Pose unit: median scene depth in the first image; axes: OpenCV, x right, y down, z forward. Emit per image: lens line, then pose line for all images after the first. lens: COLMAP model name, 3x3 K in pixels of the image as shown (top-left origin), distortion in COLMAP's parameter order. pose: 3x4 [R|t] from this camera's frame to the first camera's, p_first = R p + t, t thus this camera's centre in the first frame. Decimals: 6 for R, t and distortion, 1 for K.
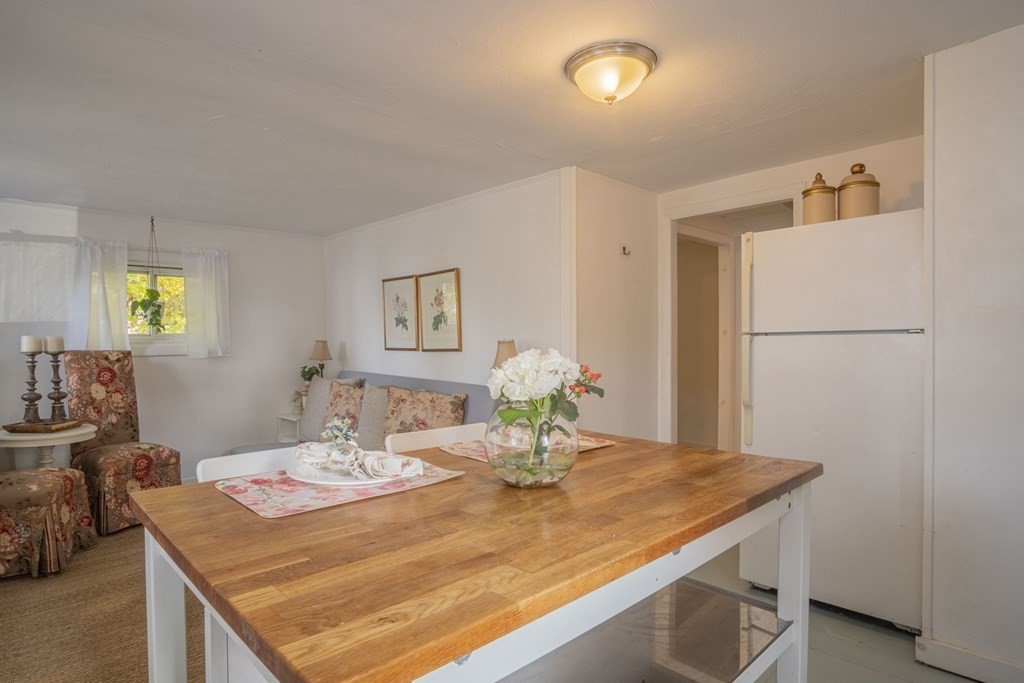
lens RADIAL K [[561.9, 0, 509.0], [0, 561.9, 339.0], [0, 0, 1]] dist [-0.018217, -0.000582]
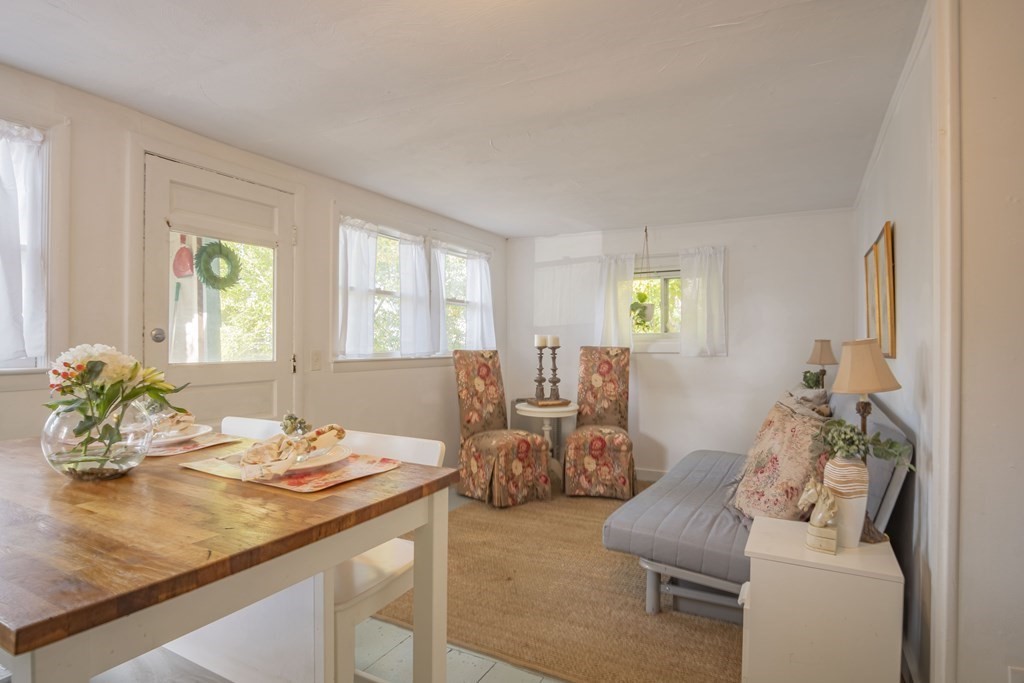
lens RADIAL K [[561.9, 0, 508.4], [0, 561.9, 337.6], [0, 0, 1]] dist [-0.018217, -0.000582]
pose [[0.303769, 0.018818, -0.952560, 0.410779], [0.000095, 0.999804, 0.019781, -0.025595], [0.952746, -0.006100, 0.303708, 0.471276]]
